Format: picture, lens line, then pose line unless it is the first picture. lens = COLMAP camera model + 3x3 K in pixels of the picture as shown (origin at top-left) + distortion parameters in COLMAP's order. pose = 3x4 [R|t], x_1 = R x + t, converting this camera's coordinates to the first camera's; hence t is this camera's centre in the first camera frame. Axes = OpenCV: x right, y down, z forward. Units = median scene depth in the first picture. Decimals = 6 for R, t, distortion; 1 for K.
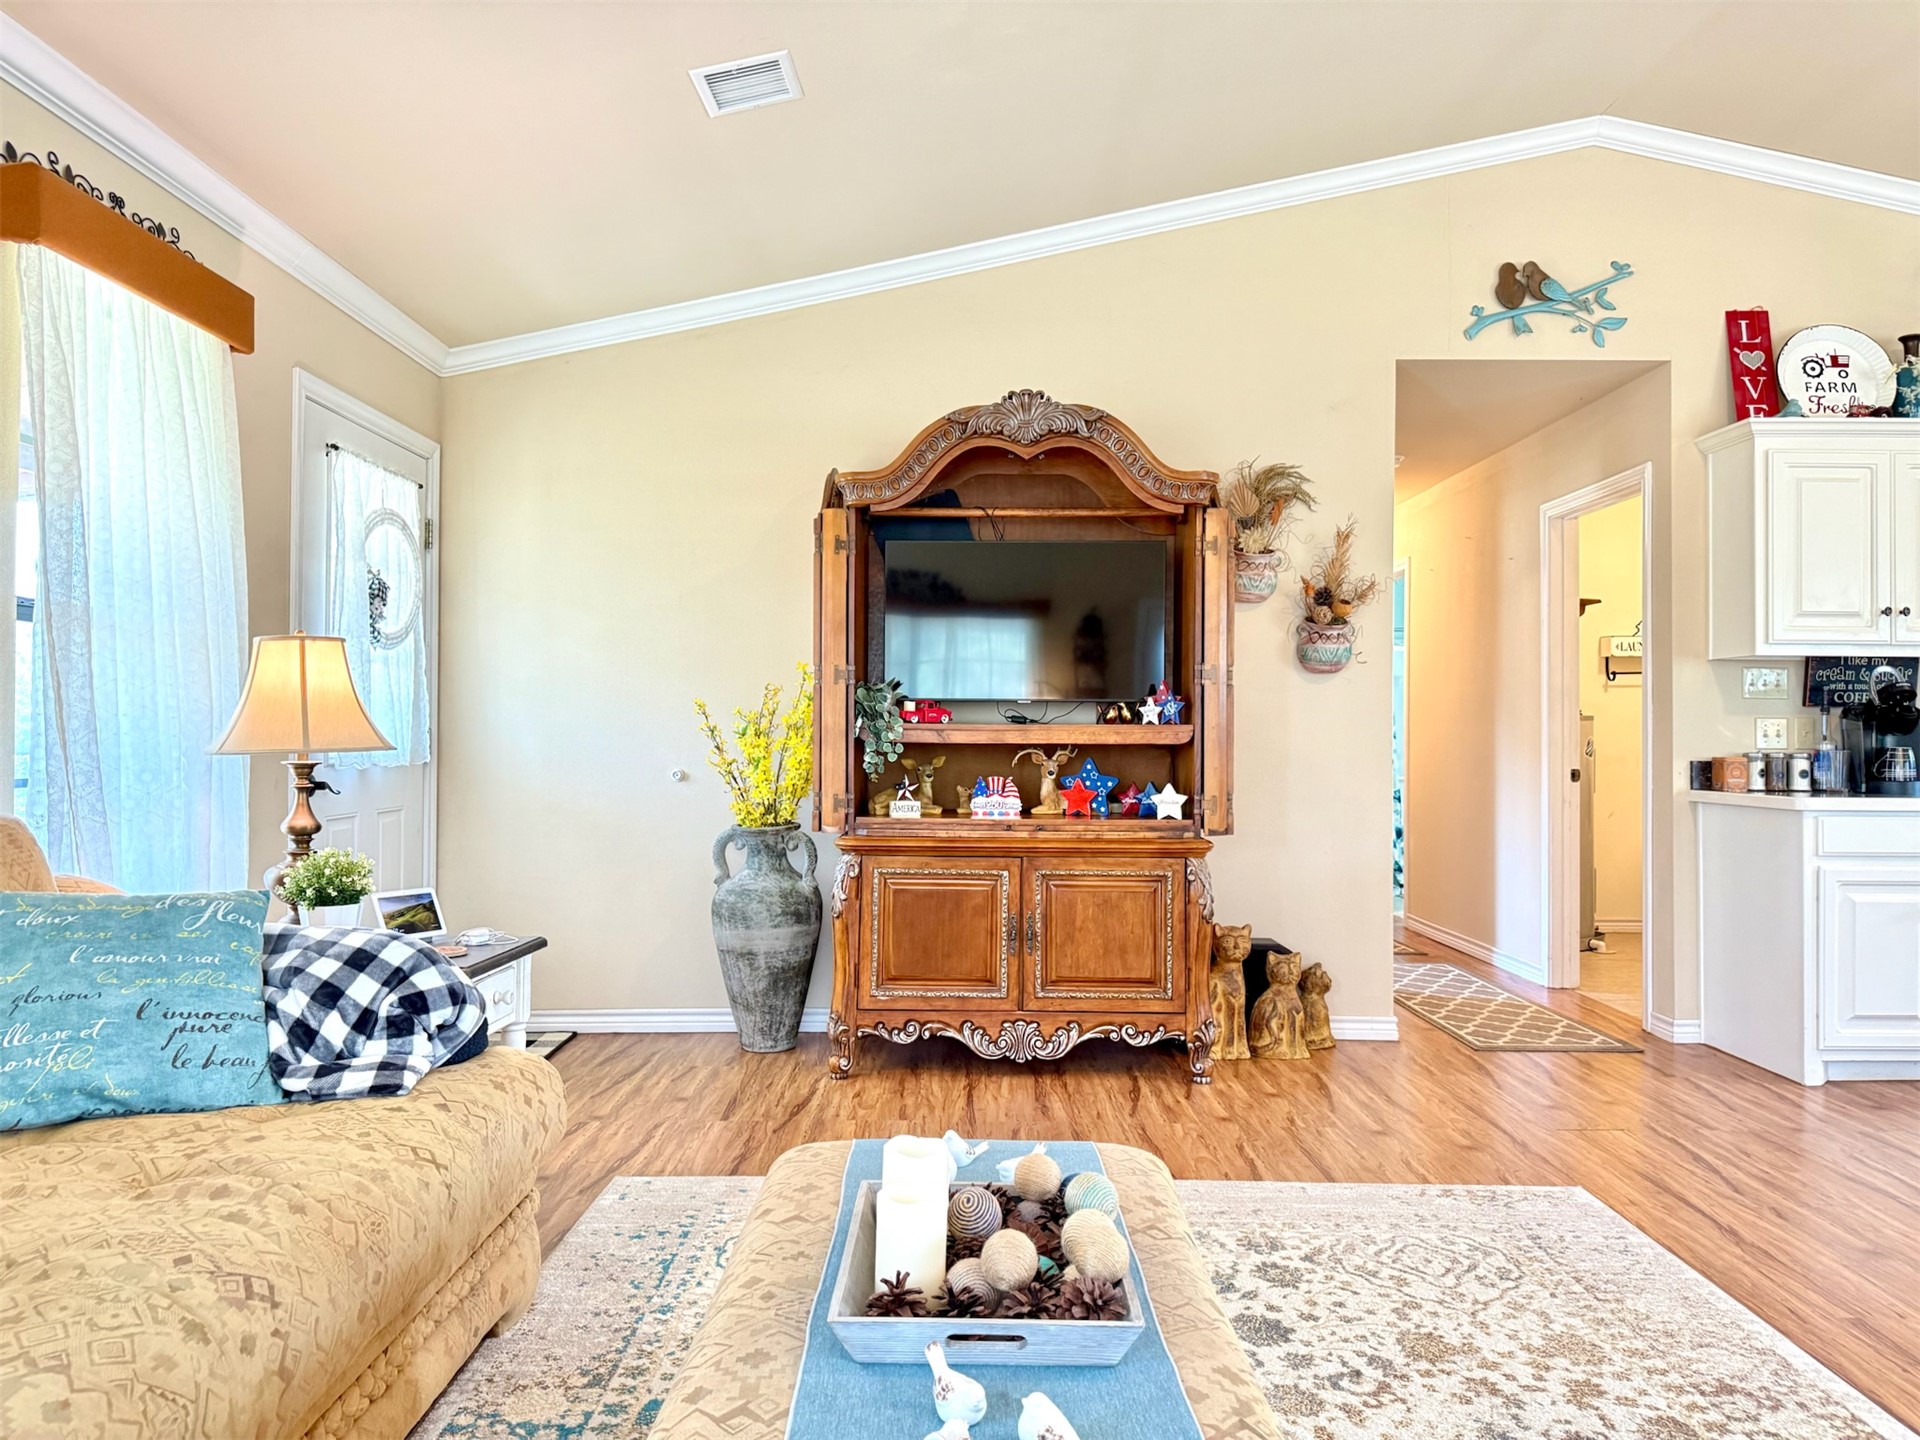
lens RADIAL K [[1346.6, 0, 958.8], [0, 1346.6, 717.4], [0, 0, 1]] dist [0.066883, -0.090150]
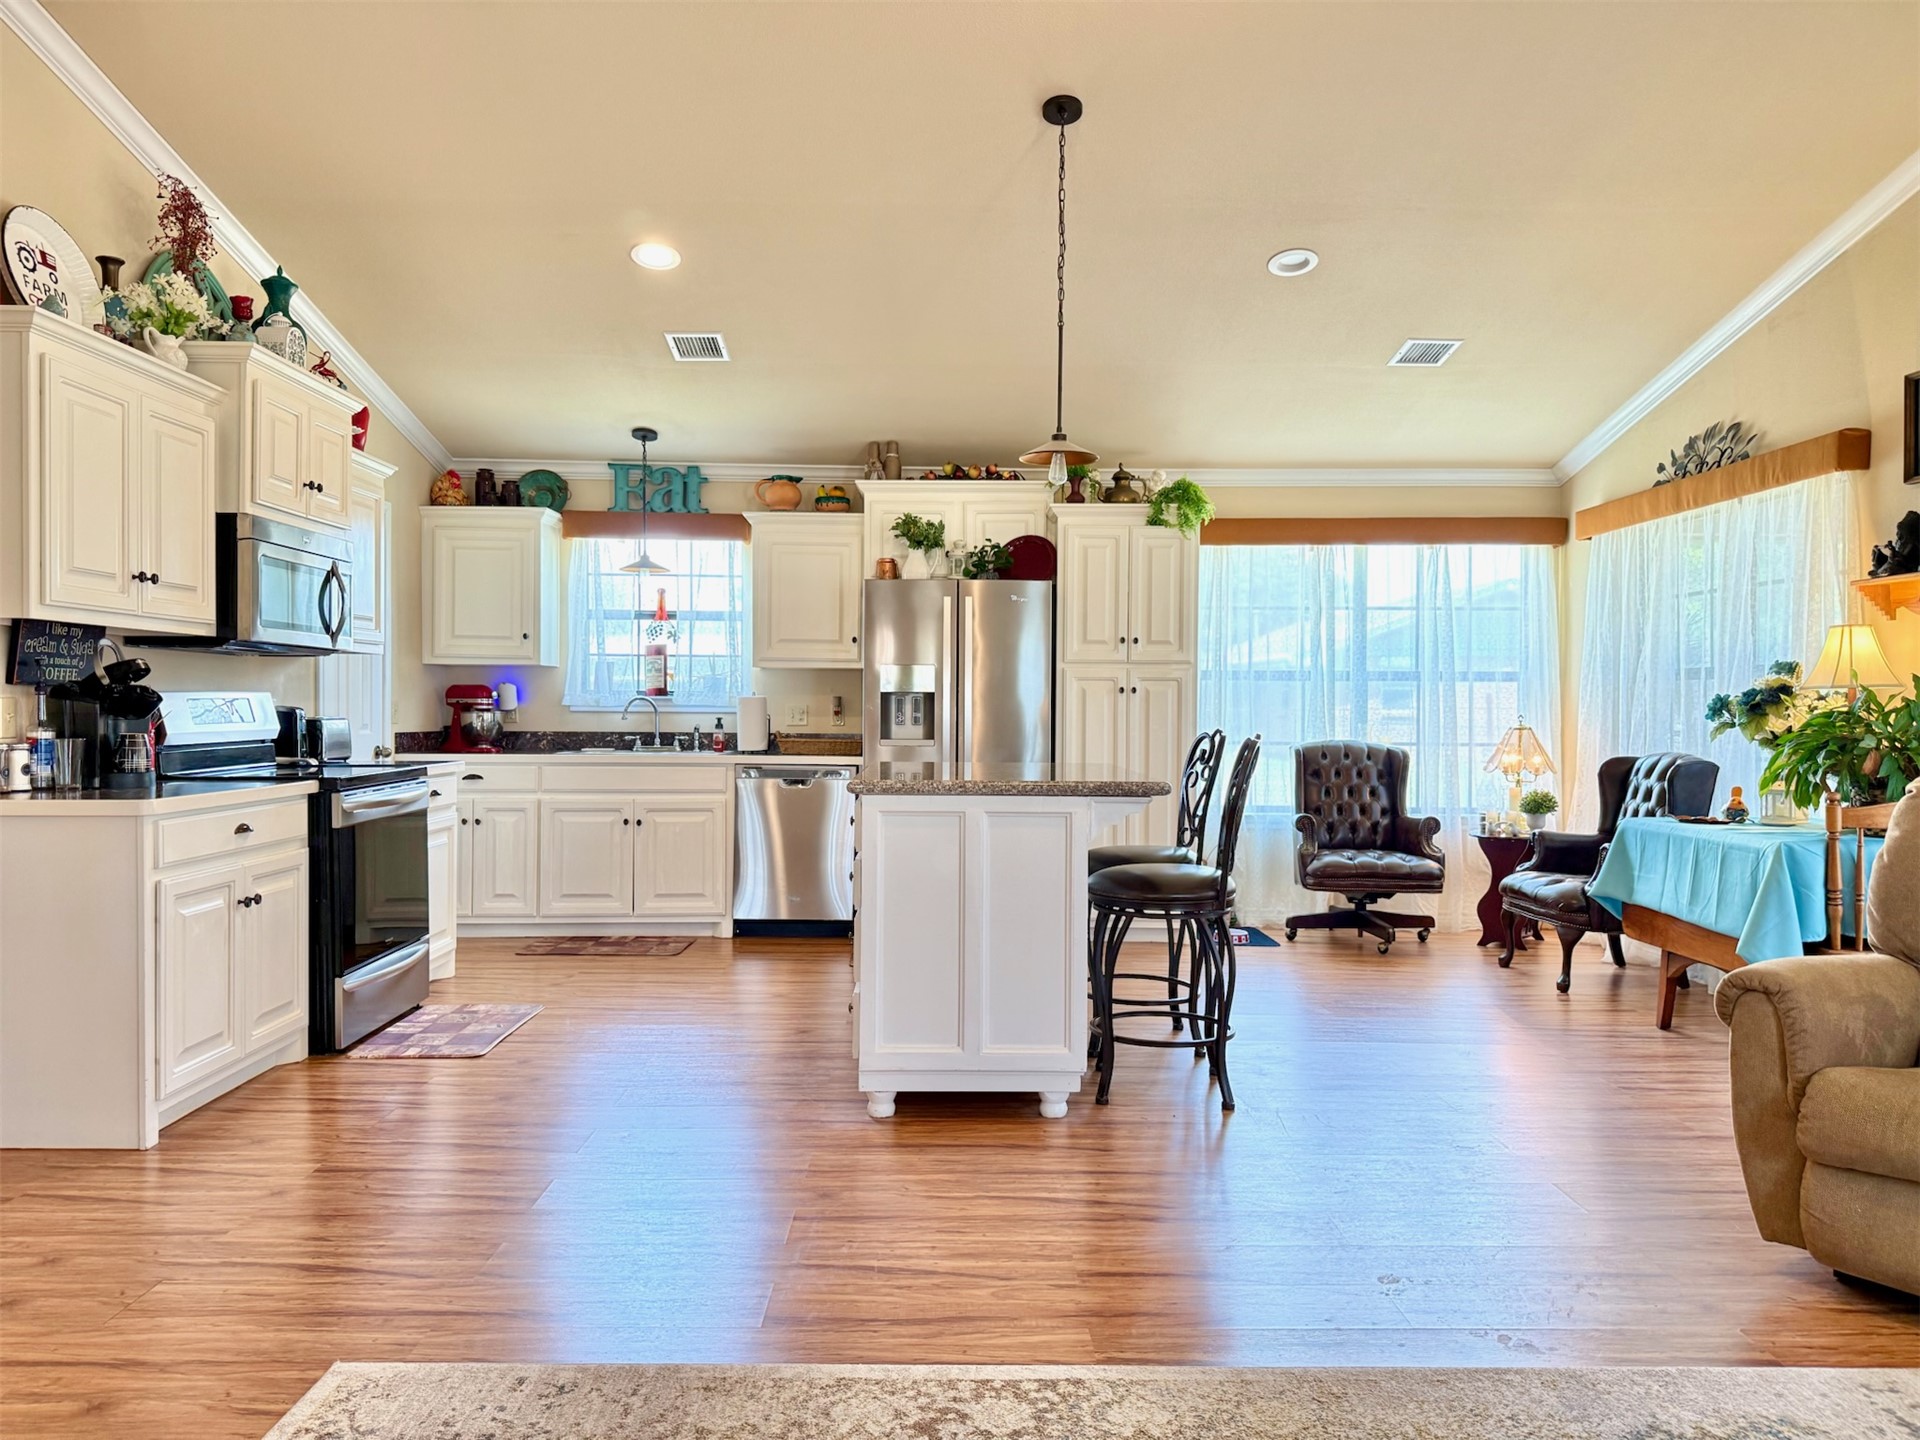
lens RADIAL K [[1342.3, 0, 954.1], [0, 1342.3, 717.9], [0, 0, 1]] dist [0.112912, -0.154184]
pose [[-0.010962, -0.013752, 0.999845, -0.208857], [-0.018050, 0.999745, 0.013552, -0.010284], [-0.999777, -0.017899, -0.011207, 0.534098]]
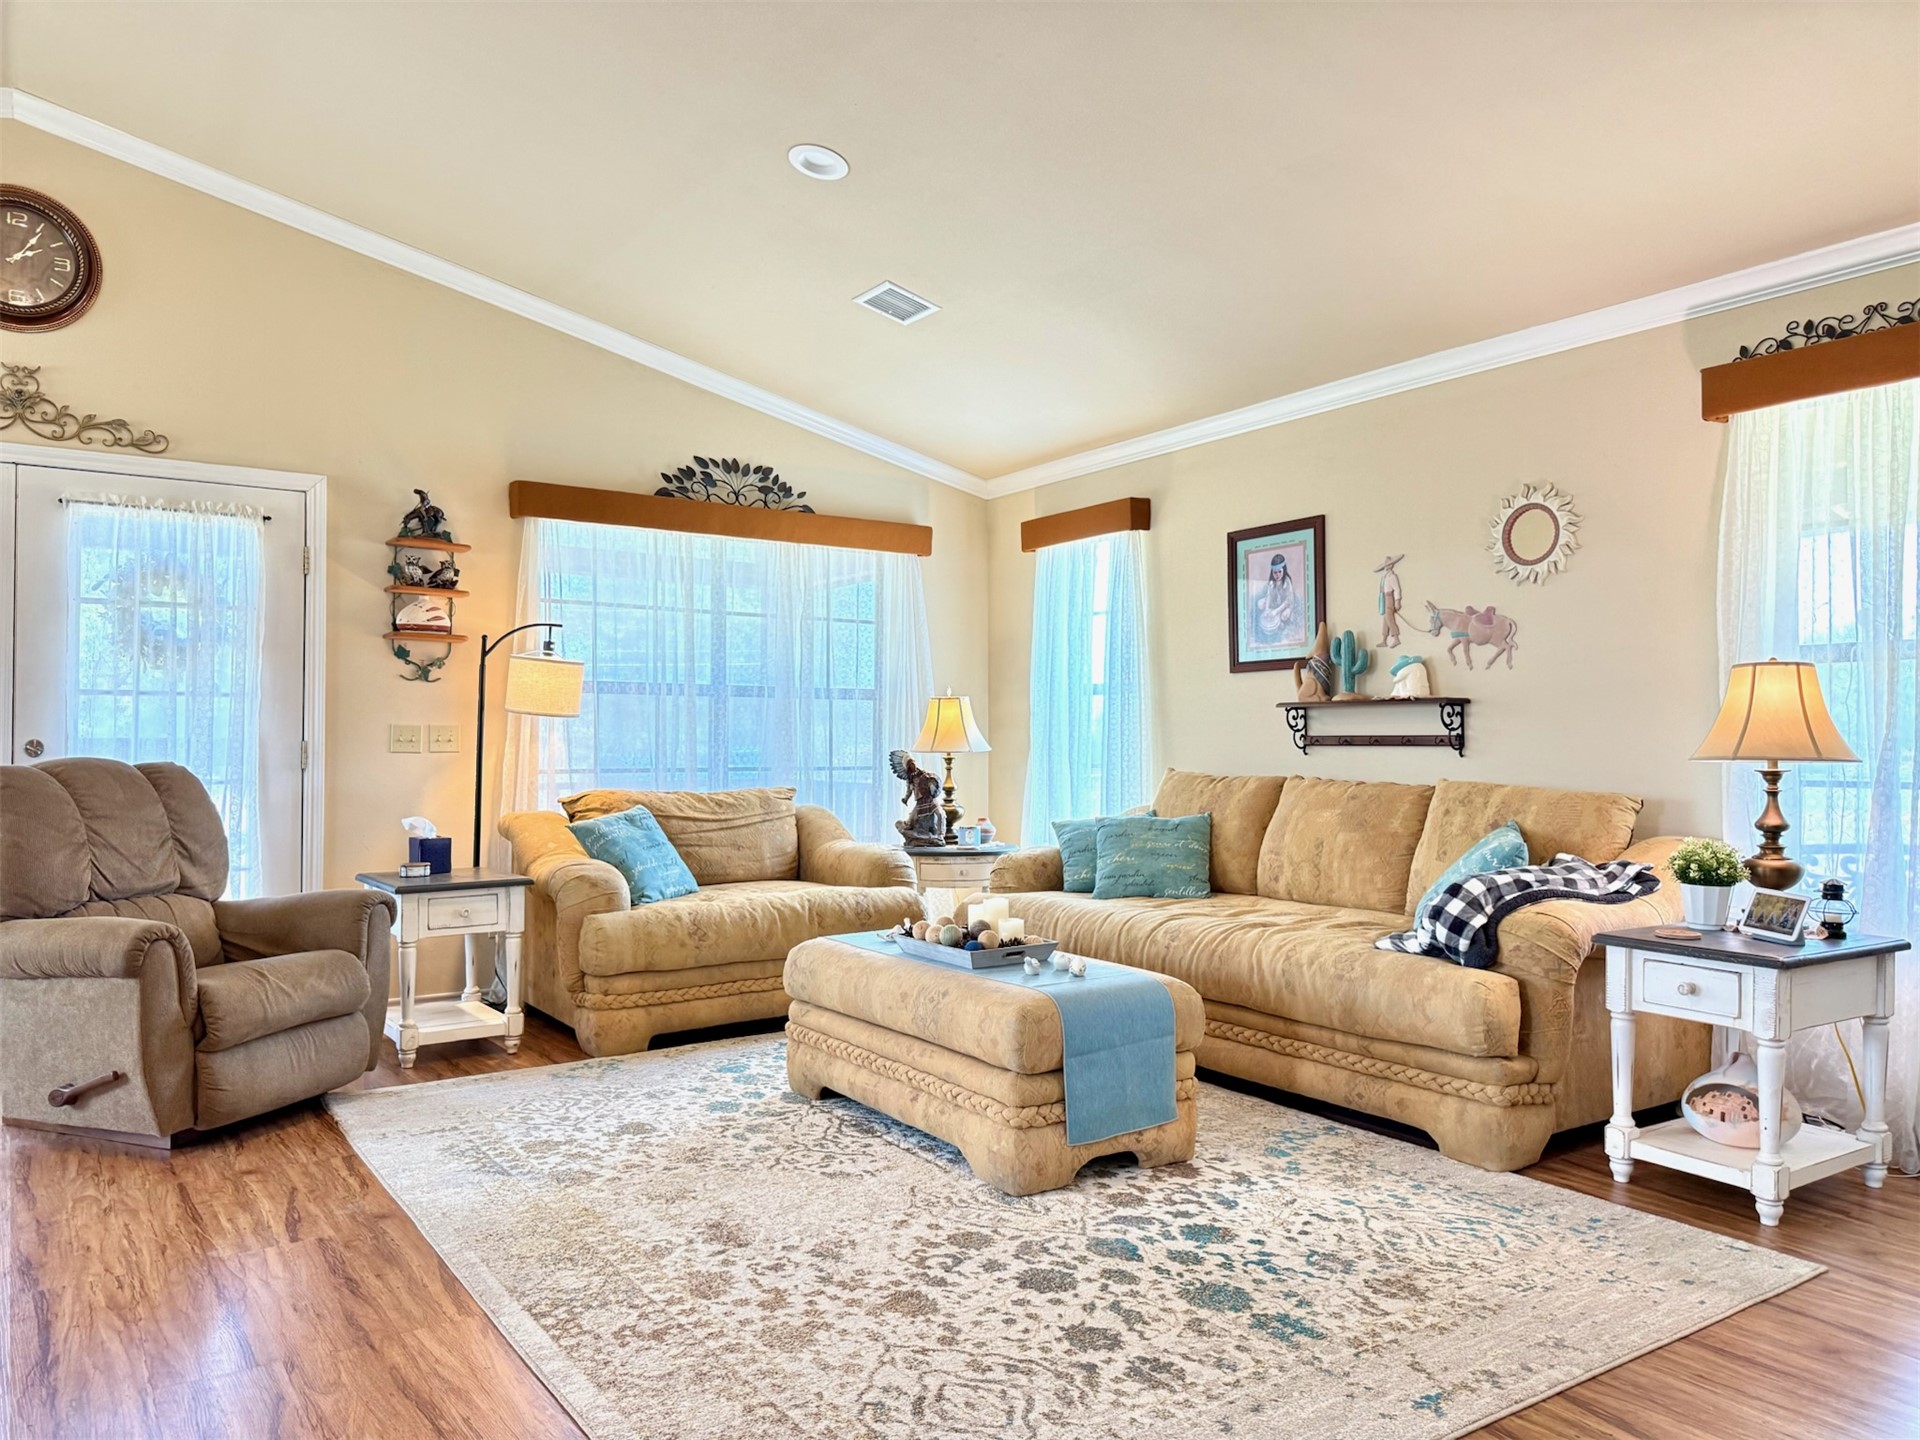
lens RADIAL K [[1346.7, 0, 960.0], [0, 1346.7, 720.0], [0, 0, 1]] dist [0.050198, -0.099984]
pose [[-0.818630, -0.019312, -0.573996, 0.533137], [0.000128, 0.999428, -0.033809, 0.020665], [0.574321, -0.027750, -0.818160, 1.090290]]
